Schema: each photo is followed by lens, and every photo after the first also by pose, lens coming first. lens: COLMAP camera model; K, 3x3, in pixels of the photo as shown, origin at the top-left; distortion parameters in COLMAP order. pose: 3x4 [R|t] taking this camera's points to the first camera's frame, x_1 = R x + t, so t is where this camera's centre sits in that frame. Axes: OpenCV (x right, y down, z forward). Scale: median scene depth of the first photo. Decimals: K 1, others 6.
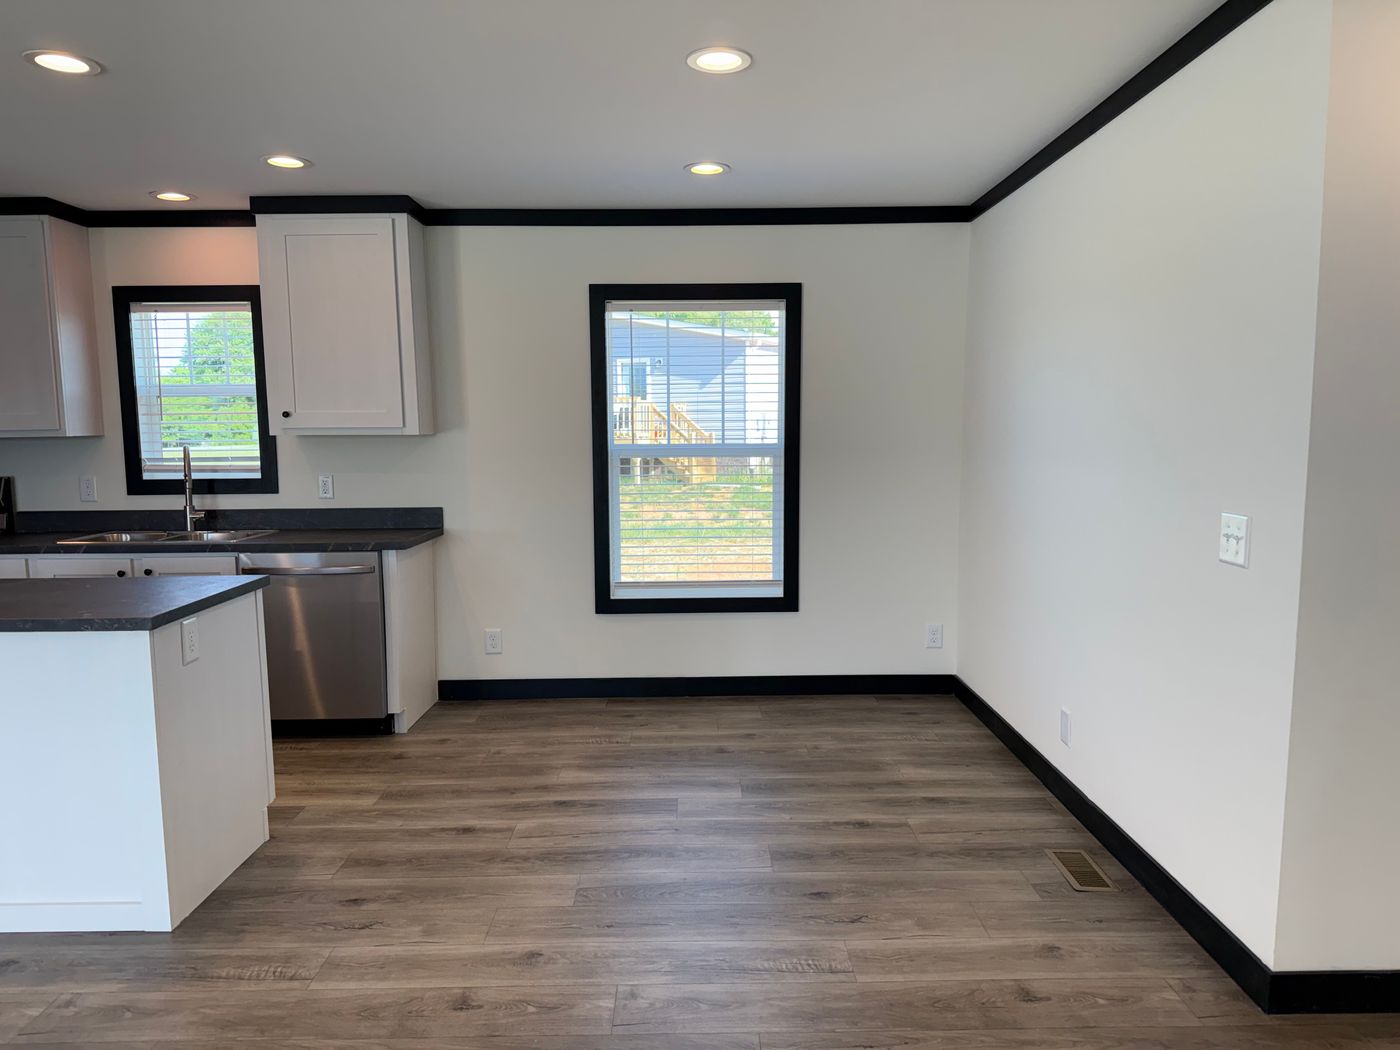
lens RADIAL K [[980.7, 0, 714.5], [0, 980.7, 532.3], [0, 0, 1]] dist [0.020228, -0.025246]
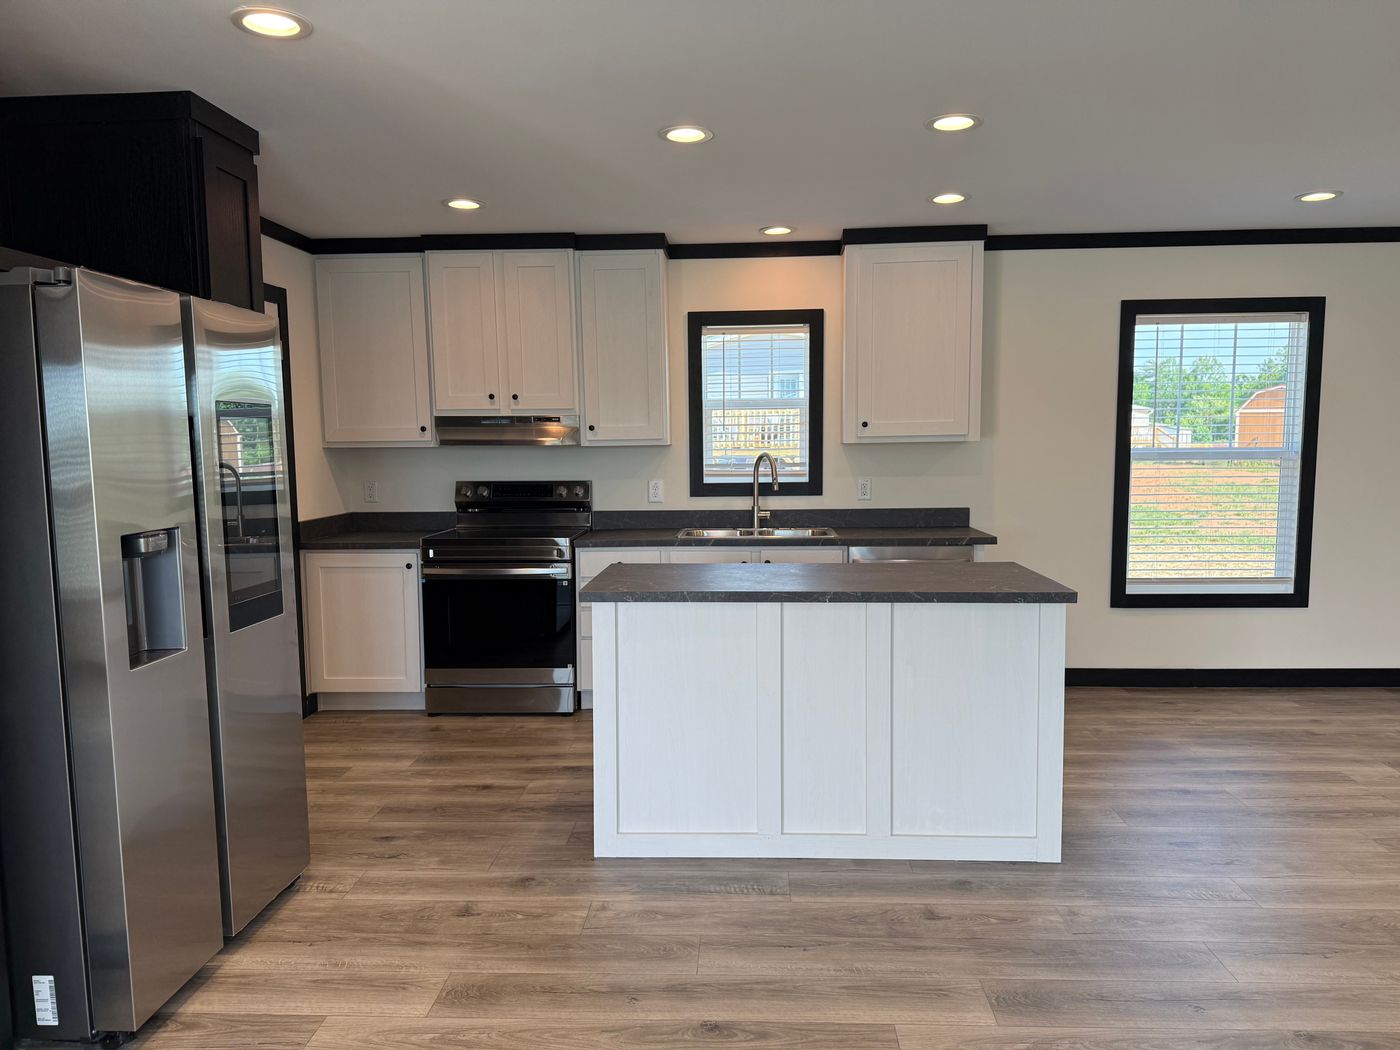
lens RADIAL K [[980.7, 0, 701.4], [0, 980.7, 522.5], [0, 0, 1]] dist [0.020228, -0.025246]
pose [[0.996799, 0.000084, -0.079952, -0.507562], [-0.002640, 0.999489, -0.031870, 0.027032], [0.079909, 0.031979, 0.996289, -0.110007]]
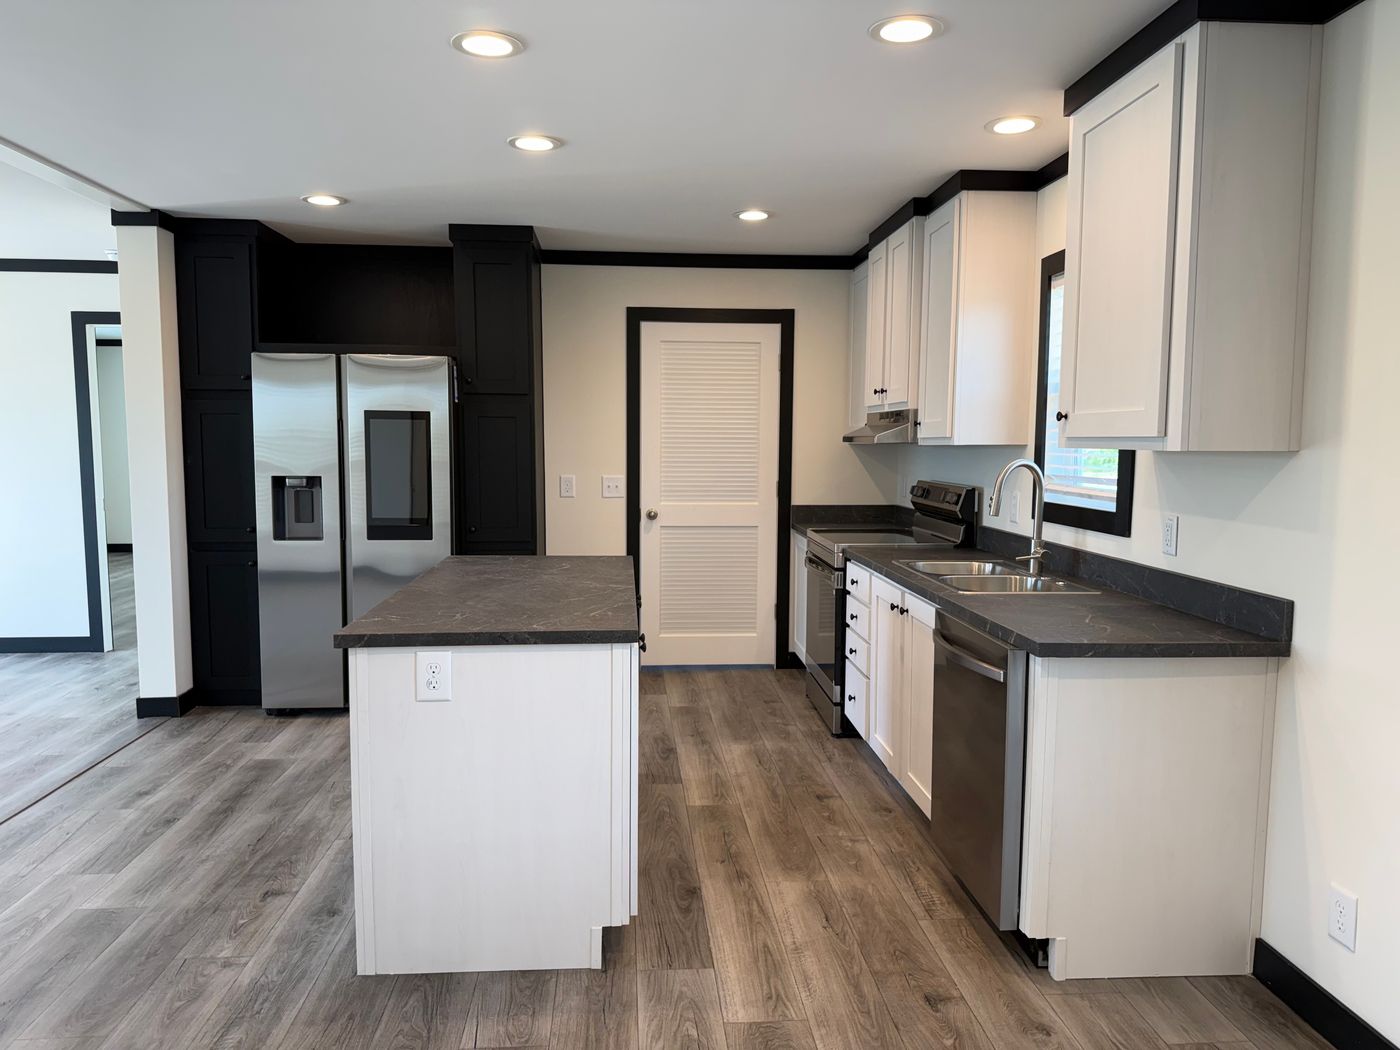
lens RADIAL K [[980.7, 0, 709.8], [0, 980.7, 526.4], [0, 0, 1]] dist [0.020228, -0.025246]
pose [[0.066305, 0.096664, -0.993106, 0.192808], [-0.124341, 0.988339, 0.087898, -0.072043], [0.990022, 0.117656, 0.077551, 0.695253]]
